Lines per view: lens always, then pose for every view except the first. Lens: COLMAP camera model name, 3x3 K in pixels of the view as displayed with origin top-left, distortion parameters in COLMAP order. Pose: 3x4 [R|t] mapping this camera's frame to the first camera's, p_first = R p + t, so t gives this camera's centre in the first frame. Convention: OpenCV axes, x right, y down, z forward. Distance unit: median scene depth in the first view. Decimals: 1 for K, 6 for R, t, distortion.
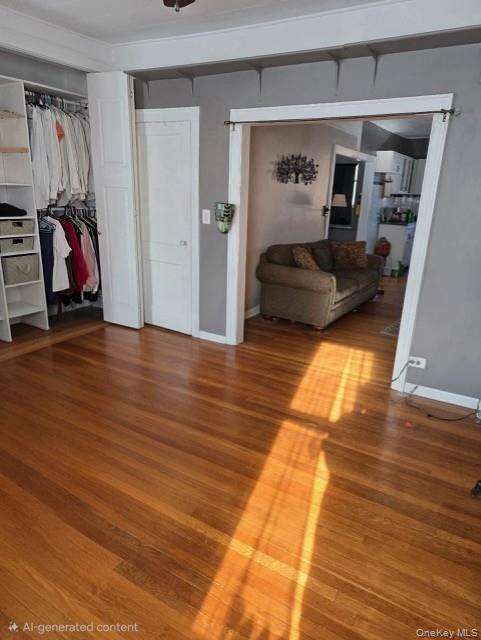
lens RADIAL K [[434.8, 0, 241.0], [0, 434.8, 328.6], [0, 0, 1]] dist [0.080937, -0.098094]
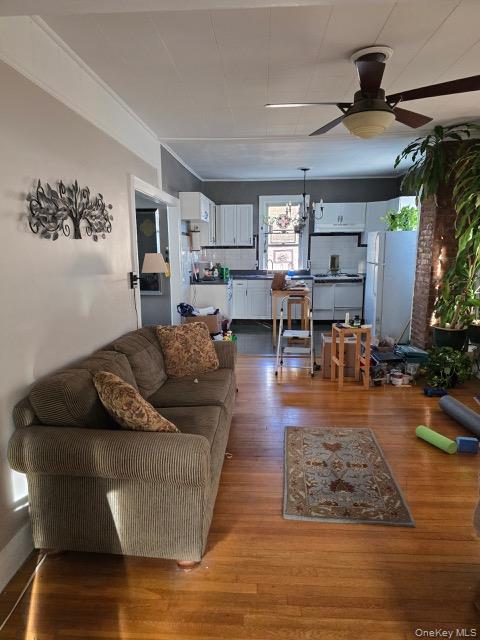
lens RADIAL K [[434.8, 0, 240.5], [0, 434.8, 328.6], [0, 0, 1]] dist [0.080937, -0.098094]
pose [[0.881245, -0.135448, 0.452836, 0.042539], [0.182836, 0.981165, -0.062332, -0.143032], [-0.435865, 0.137725, 0.889412, 0.421833]]
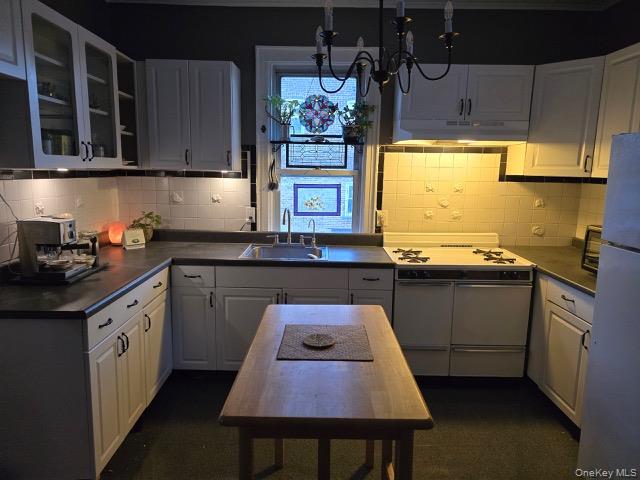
lens RADIAL K [[434.8, 0, 320.0], [0, 434.8, 240.0], [0, 0, 1]] dist [0.080937, -0.098094]
pose [[0.854996, -0.104748, 0.507946, 0.474076], [0.172569, 0.981044, -0.088166, -0.306054], [-0.489083, 0.163037, 0.856865, 1.006890]]
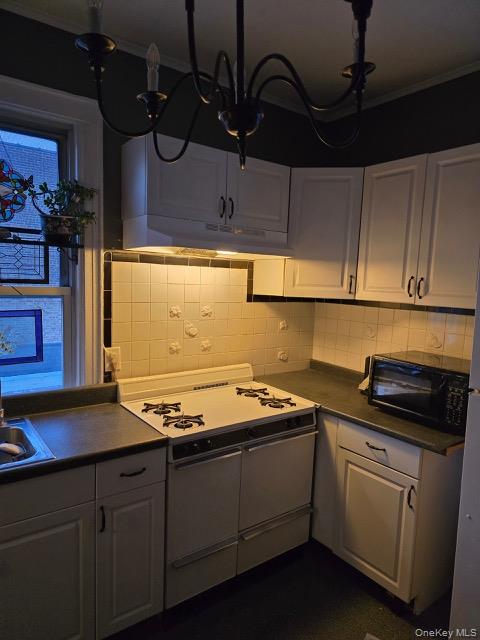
lens RADIAL K [[434.8, 0, 240.5], [0, 434.8, 328.6], [0, 0, 1]] dist [0.080937, -0.098094]
pose [[0.382146, -0.125706, 0.915512, 0.524867], [0.263972, 0.964274, 0.022217, -0.365536], [-0.885598, 0.233180, 0.401676, 1.167647]]
